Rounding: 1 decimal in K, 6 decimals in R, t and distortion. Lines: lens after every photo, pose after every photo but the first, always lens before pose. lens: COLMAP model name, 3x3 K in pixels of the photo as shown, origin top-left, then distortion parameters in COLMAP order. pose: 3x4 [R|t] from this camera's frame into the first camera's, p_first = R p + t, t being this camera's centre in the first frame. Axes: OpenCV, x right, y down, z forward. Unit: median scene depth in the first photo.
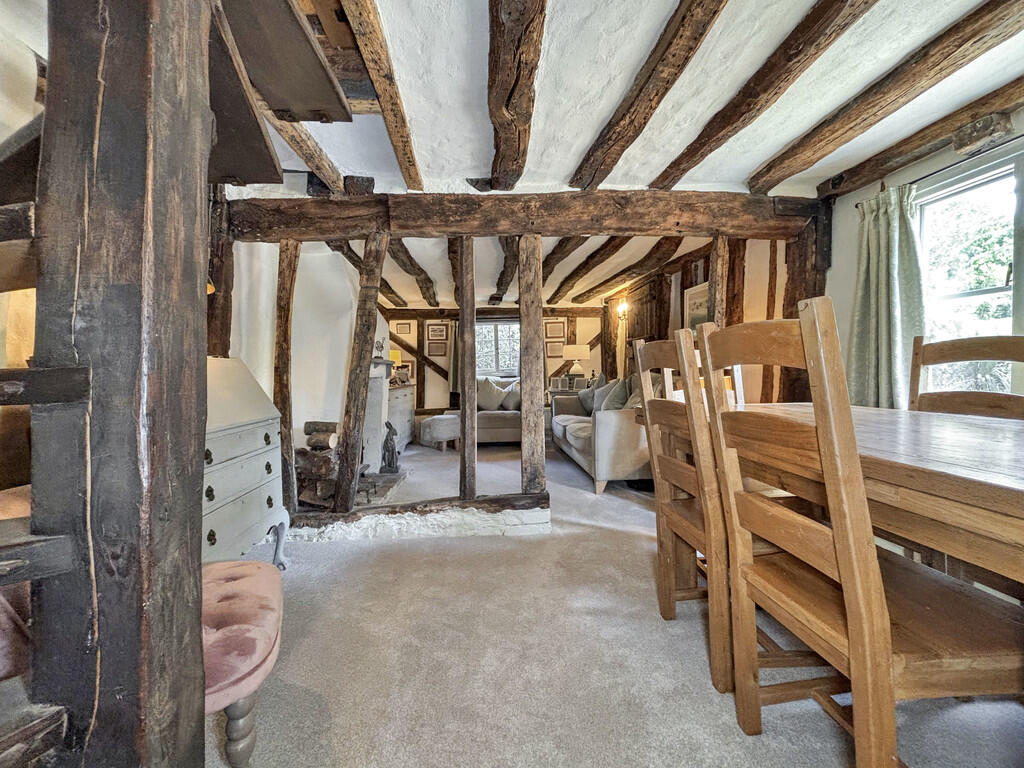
lens RADIAL K [[416.4, 0, 512.0], [0, 416.4, 384.0], [0, 0, 1]] dist [-0.001648, -0.000154]
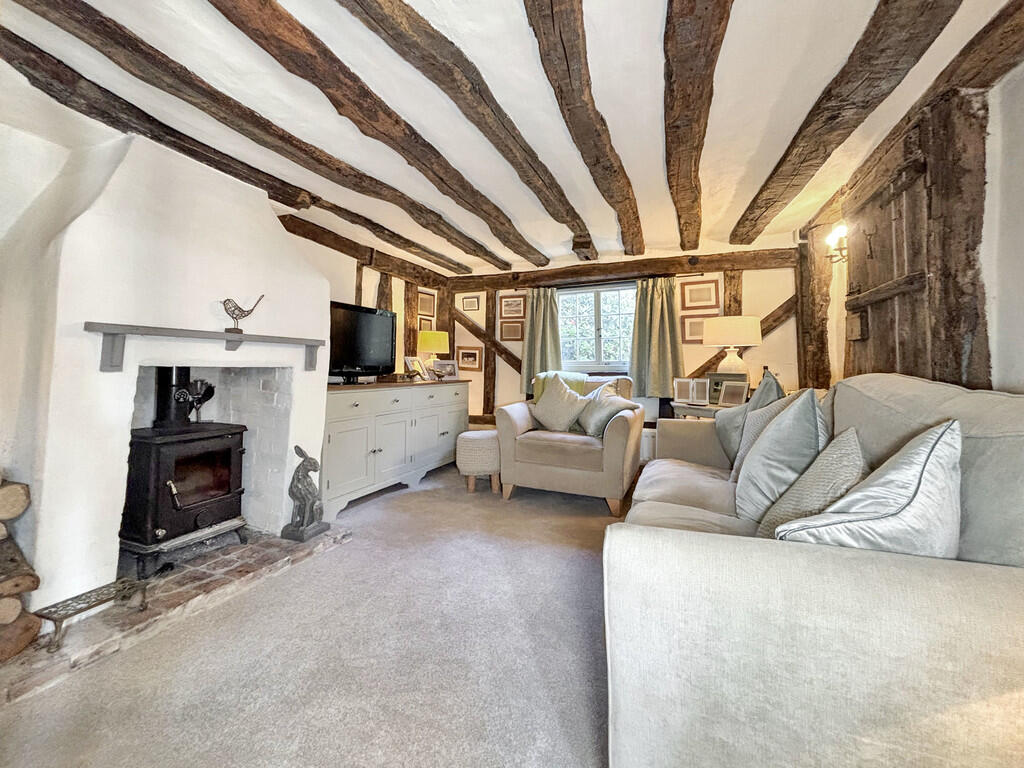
lens RADIAL K [[413.8, 0, 512.5], [0, 413.8, 343.2], [0, 0, 1]] dist [-0.000348, 0.000113]
pose [[0.887346, 0.000300, -0.461105, 0.142831], [-0.038796, 0.996503, -0.074010, -0.012249], [0.459470, 0.083562, 0.884254, 0.395933]]
